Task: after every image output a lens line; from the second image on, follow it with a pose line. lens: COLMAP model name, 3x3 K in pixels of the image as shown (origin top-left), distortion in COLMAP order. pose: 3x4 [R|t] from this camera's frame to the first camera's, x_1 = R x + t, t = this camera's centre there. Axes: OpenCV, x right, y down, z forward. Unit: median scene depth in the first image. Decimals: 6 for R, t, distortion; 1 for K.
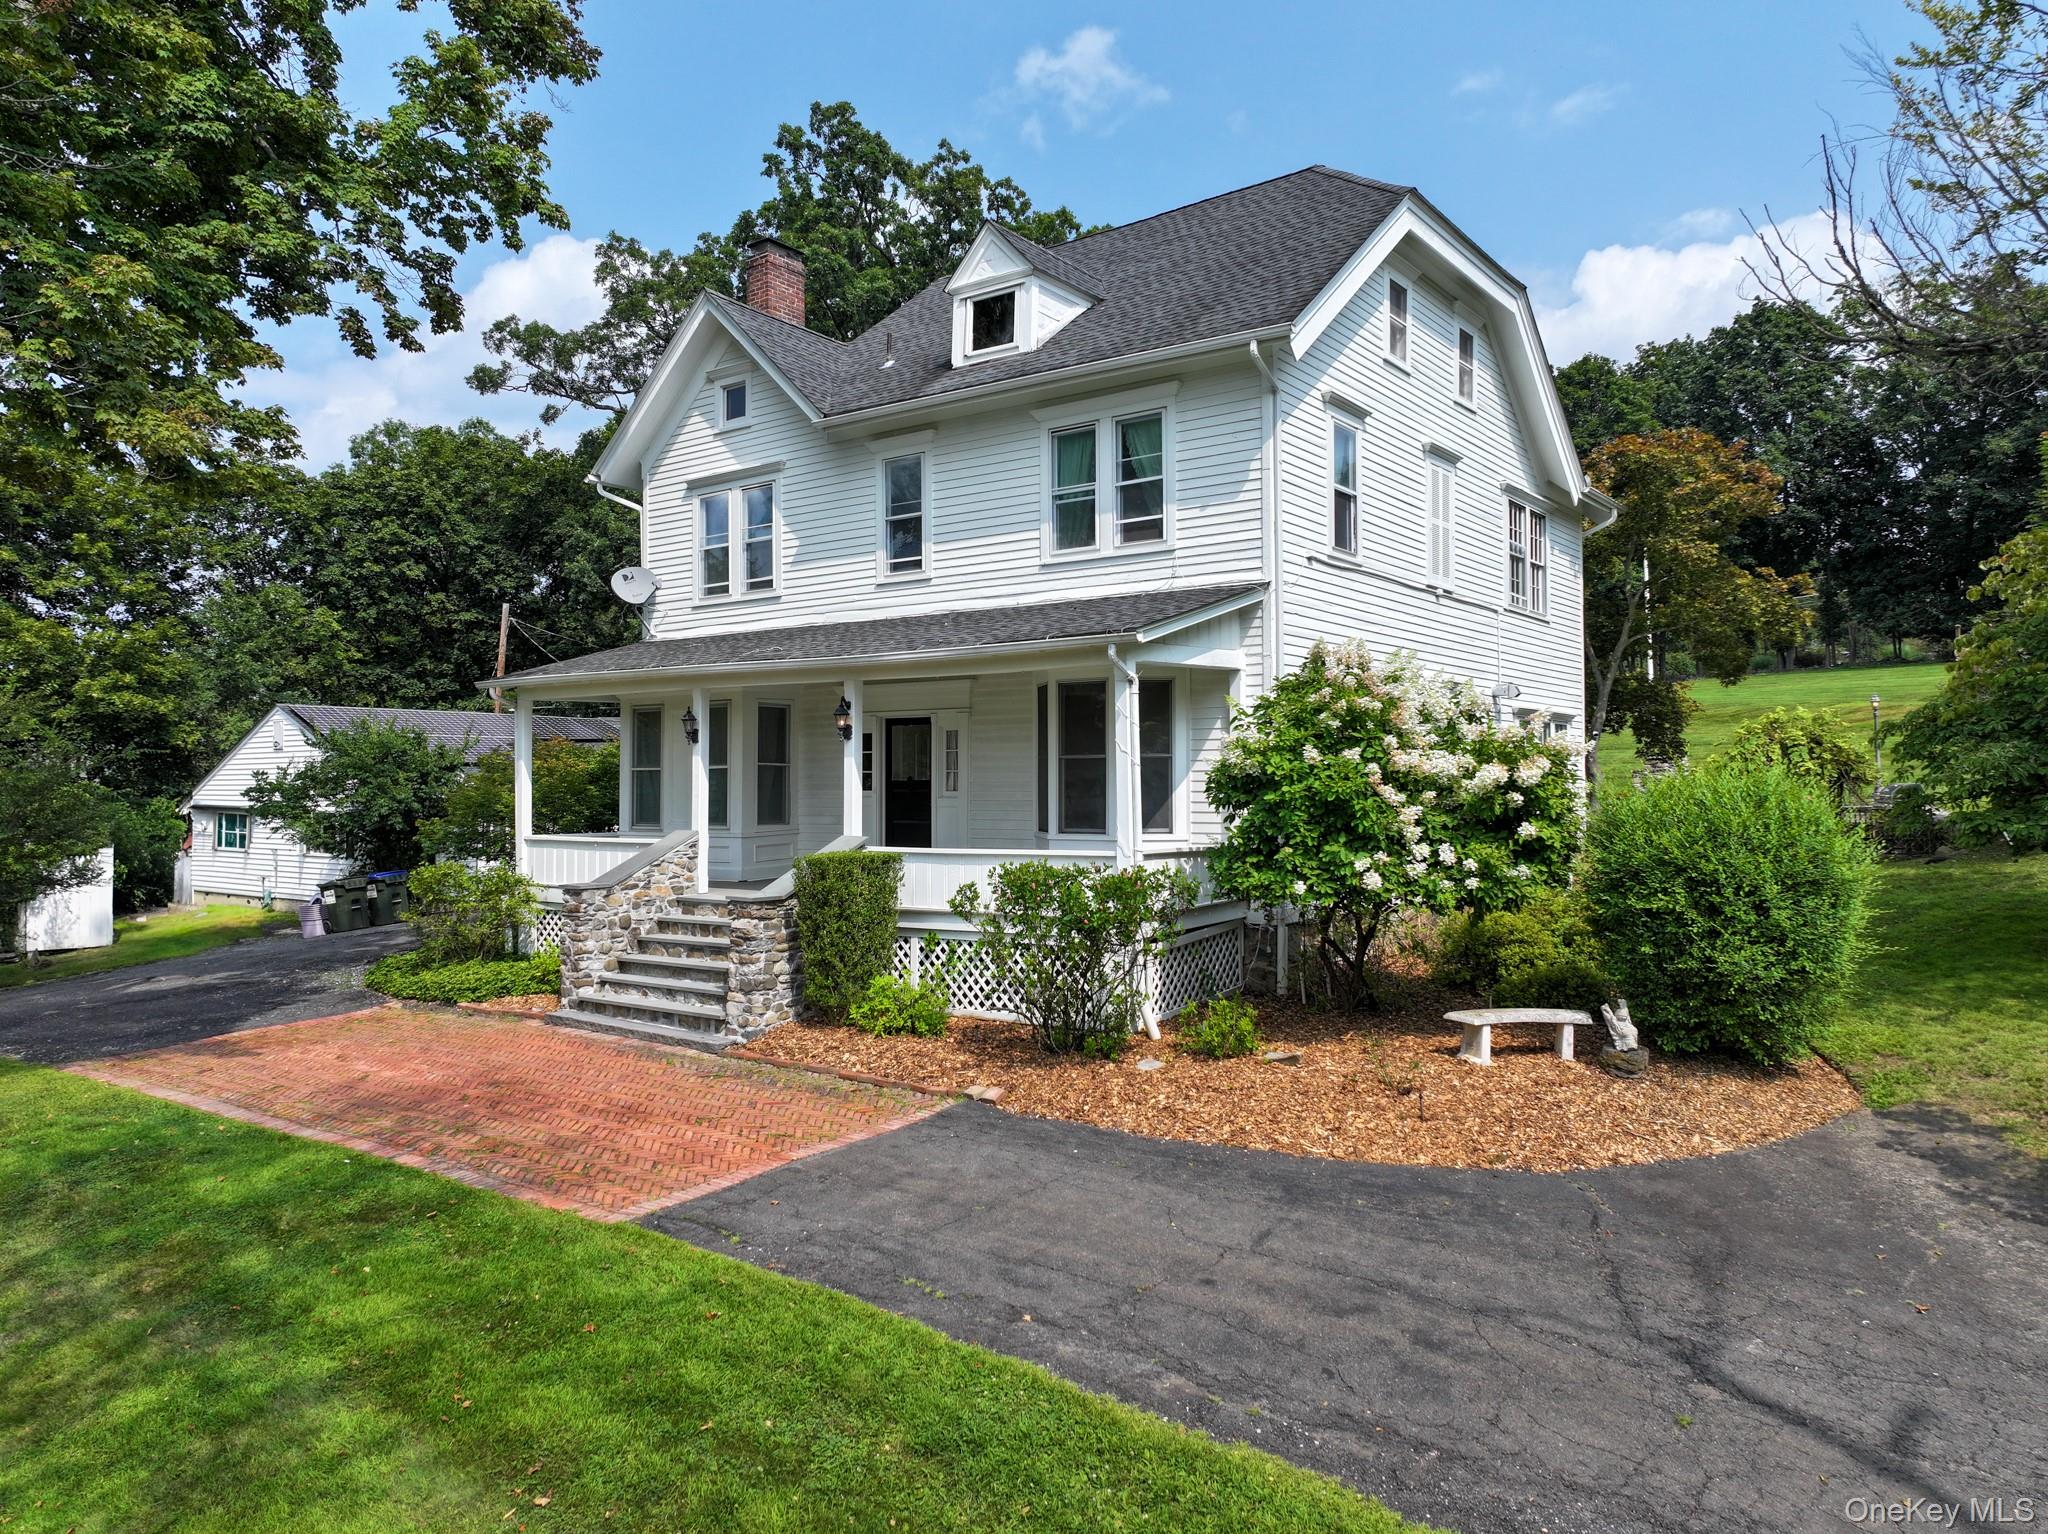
lens RADIAL K [[1444.9, 0, 1024.0], [0, 1444.9, 767.0], [0, 0, 1]] dist [0.005117, 0.001453]
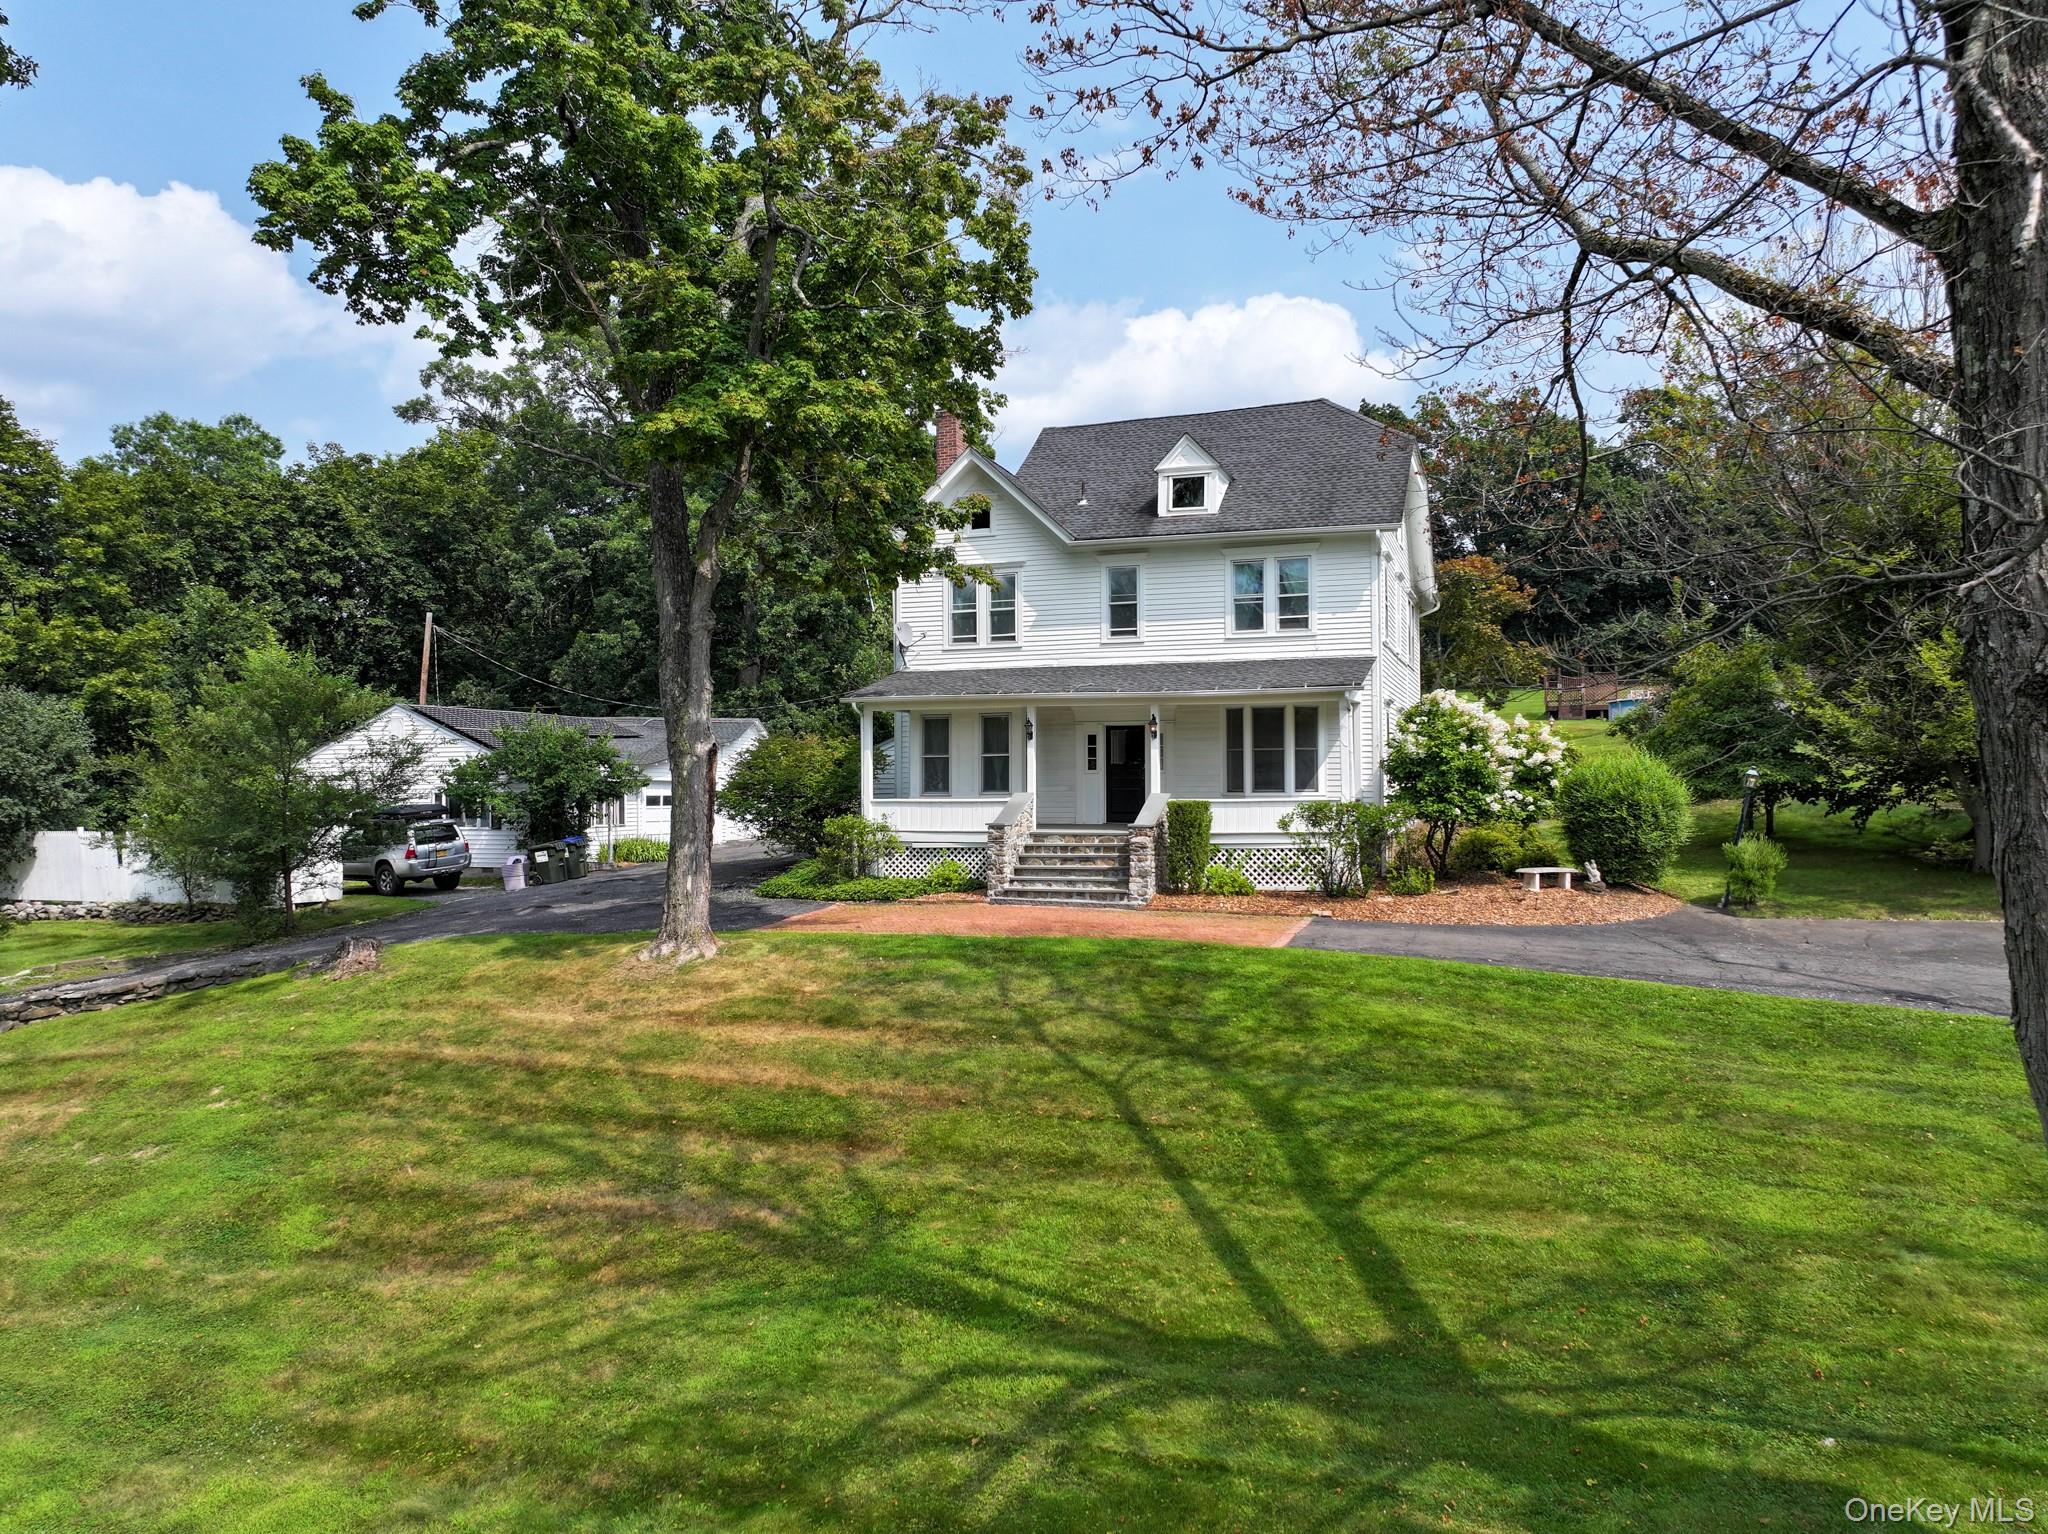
lens RADIAL K [[1437.0, 0, 1024.0], [0, 1437.0, 767.0], [0, 0, 1]] dist [0.022807, 0.000227]
pose [[0.952481, 0.002686, 0.304586, -0.734578], [-0.002564, 0.999996, -0.000801, 0.016087], [-0.304587, -0.000018, 0.952485, -0.562319]]
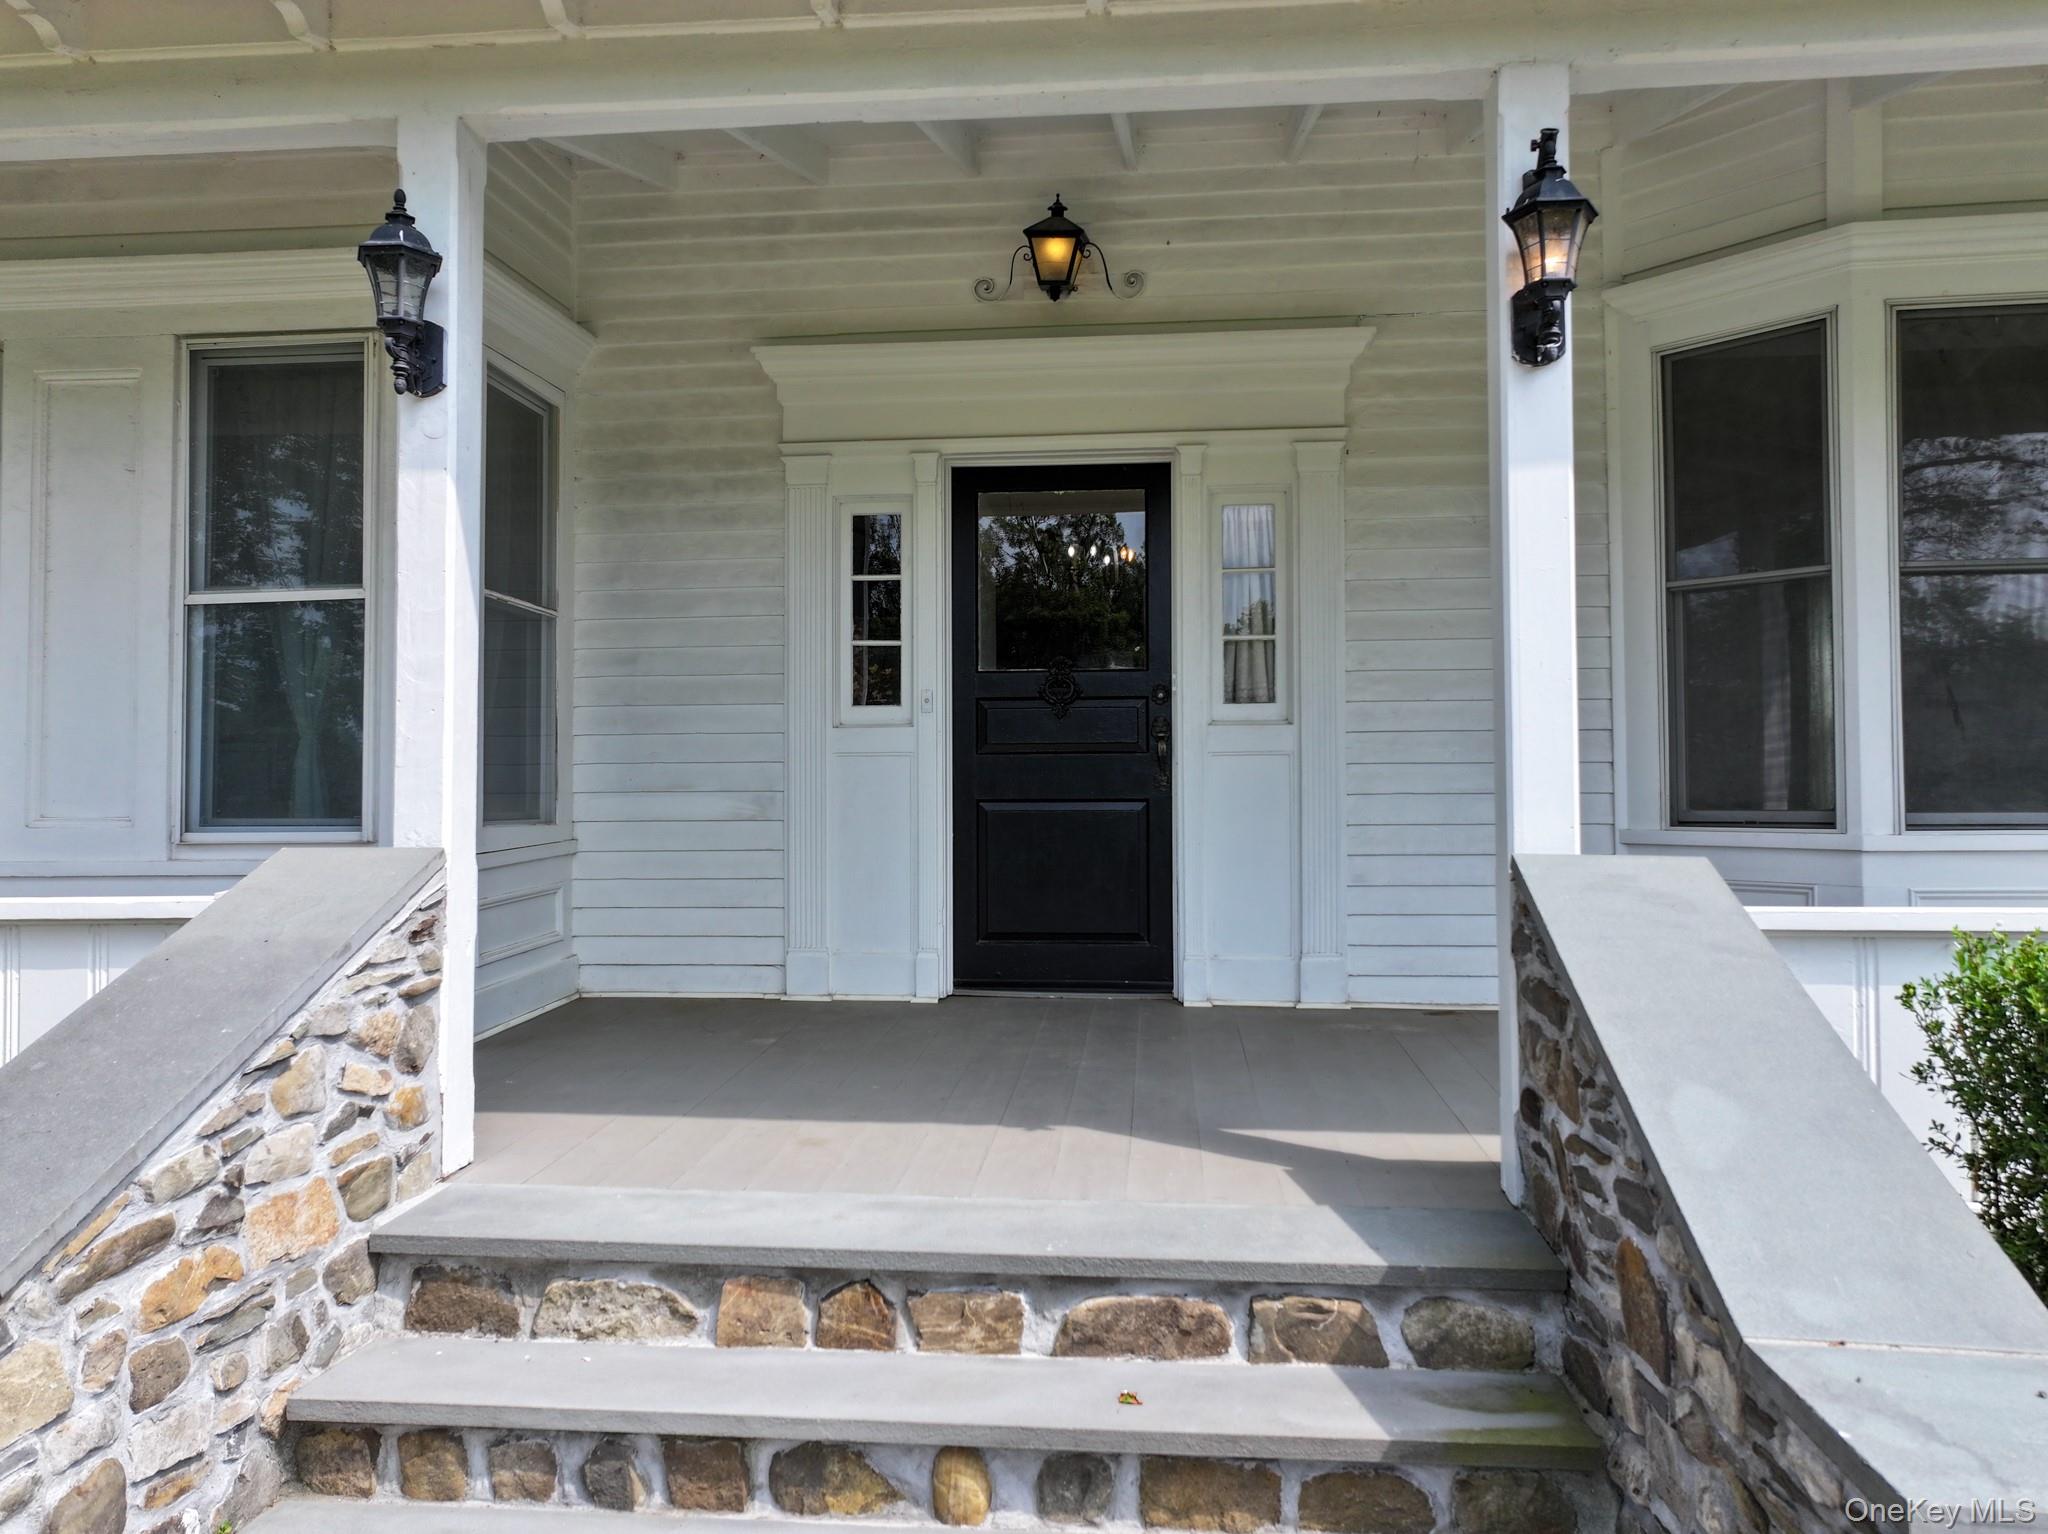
lens RADIAL K [[1444.9, 0, 1024.0], [0, 1444.9, 767.0], [0, 0, 1]] dist [0.005117, 0.001453]
pose [[0.858592, 0.012723, 0.512501, -0.256567], [-0.009130, 0.999913, -0.009528, 0.034322], [-0.512578, 0.003501, 0.858634, 0.793470]]
